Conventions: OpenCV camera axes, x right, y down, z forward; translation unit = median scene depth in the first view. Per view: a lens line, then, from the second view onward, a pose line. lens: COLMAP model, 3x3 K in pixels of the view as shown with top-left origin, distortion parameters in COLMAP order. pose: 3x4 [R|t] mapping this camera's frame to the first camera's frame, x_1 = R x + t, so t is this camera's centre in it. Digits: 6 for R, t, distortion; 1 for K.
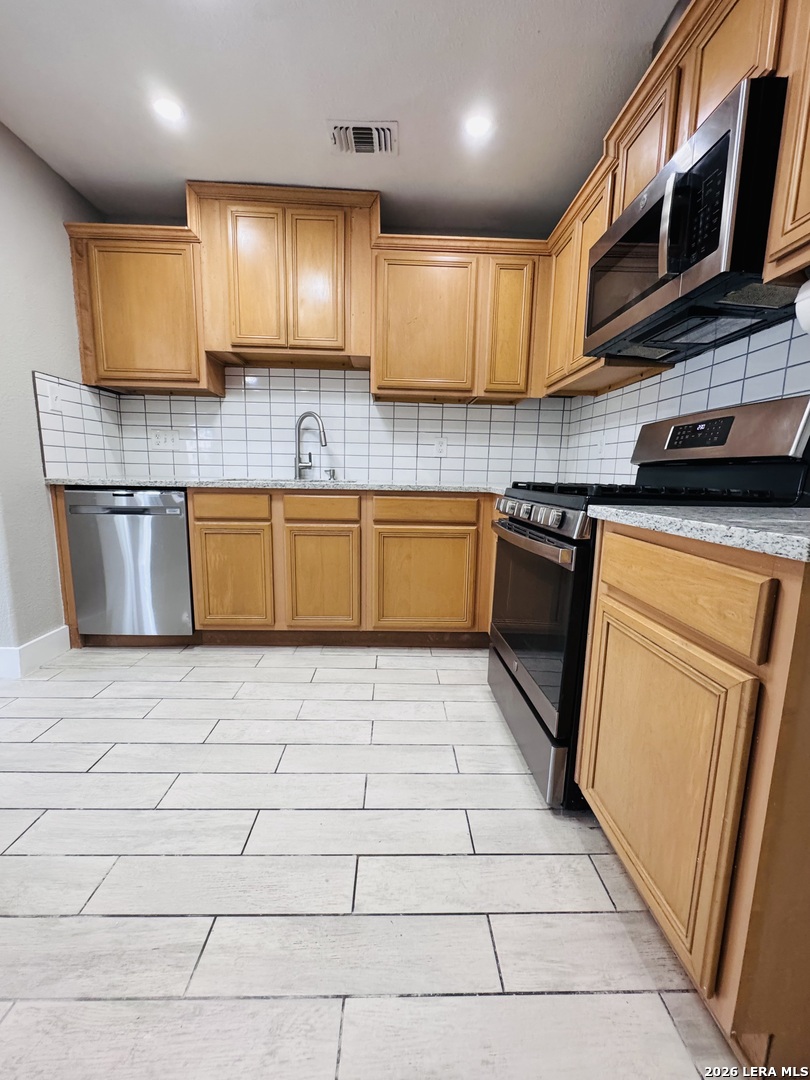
lens RADIAL K [[433.7, 0, 404.6], [0, 433.7, 538.3], [0, 0, 1]] dist [-0.003906, 0.000212]
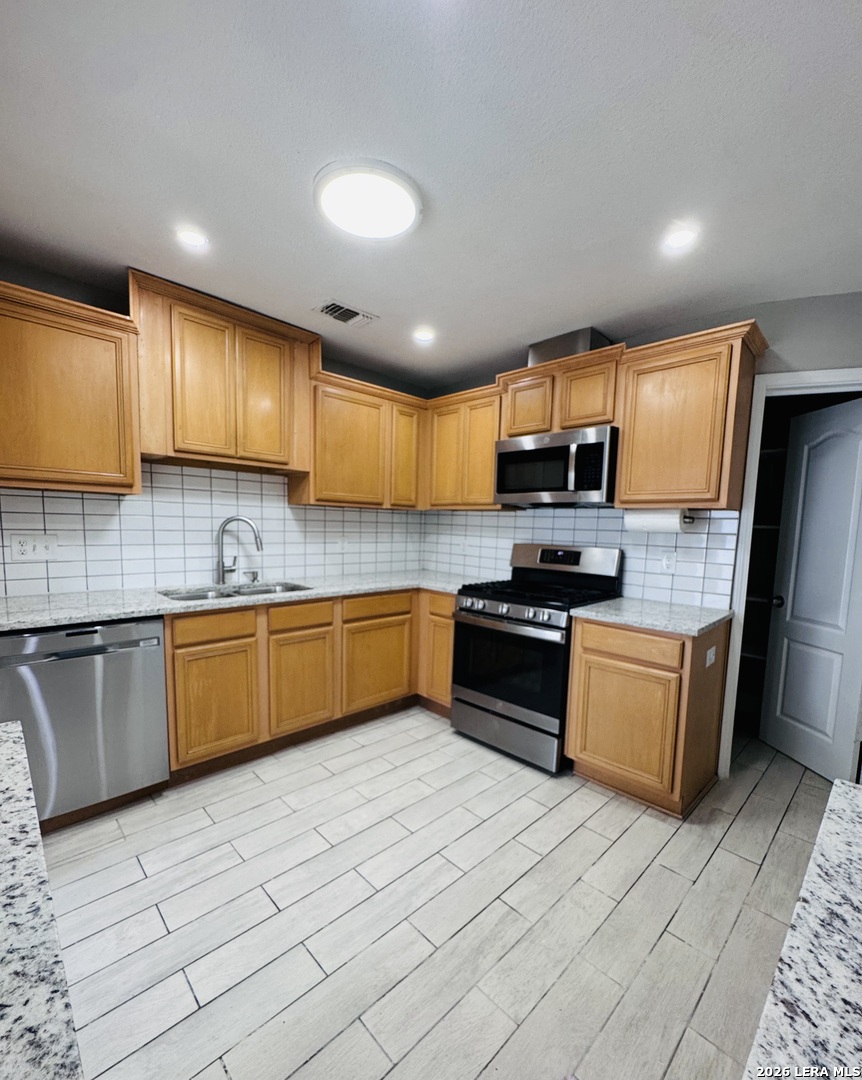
lens RADIAL K [[467.1, 0, 430.2], [0, 467.1, 571.1], [0, 0, 1]] dist [-0.007581, 0.000376]
pose [[0.735878, -0.069477, 0.673541, -0.725854], [0.089105, 0.996008, 0.005389, -0.158105], [-0.671226, 0.056050, 0.739131, -0.077676]]
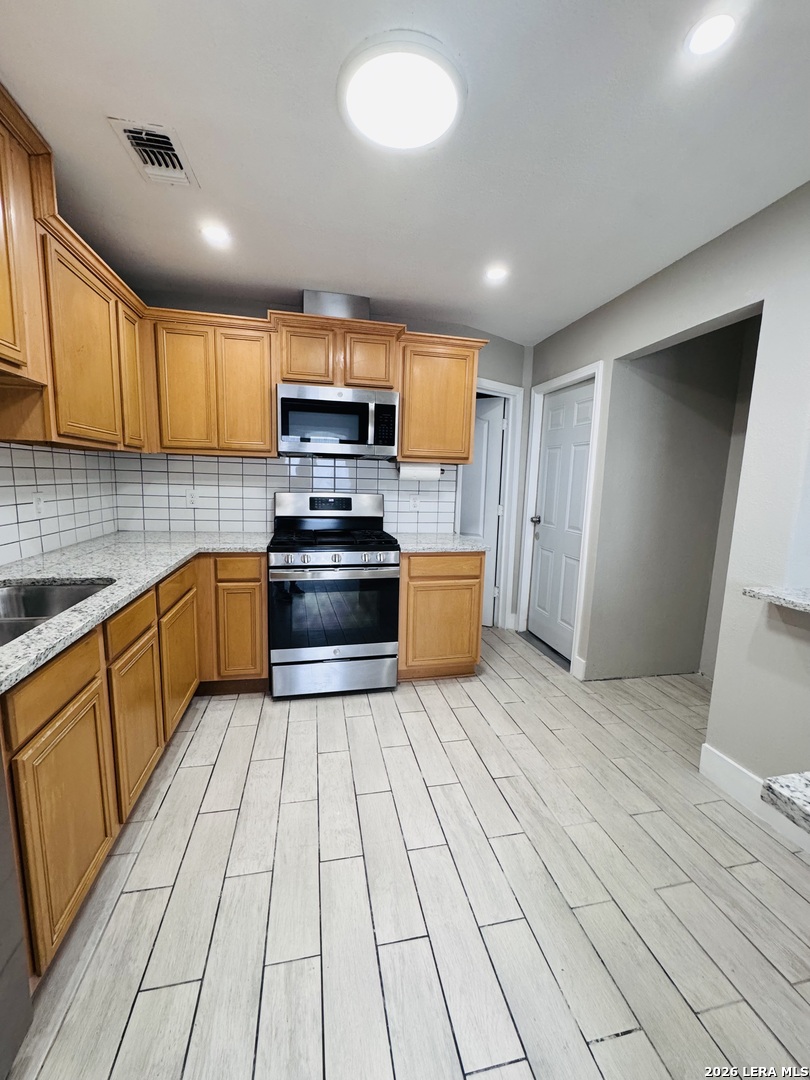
lens RADIAL K [[433.7, 0, 405.8], [0, 433.7, 537.8], [0, 0, 1]] dist [-0.003906, 0.000212]
pose [[-0.185788, -0.161242, 0.969270, -0.912122], [0.113274, 0.976352, 0.184133, -0.275925], [-0.976039, 0.144003, -0.163130, 0.666327]]
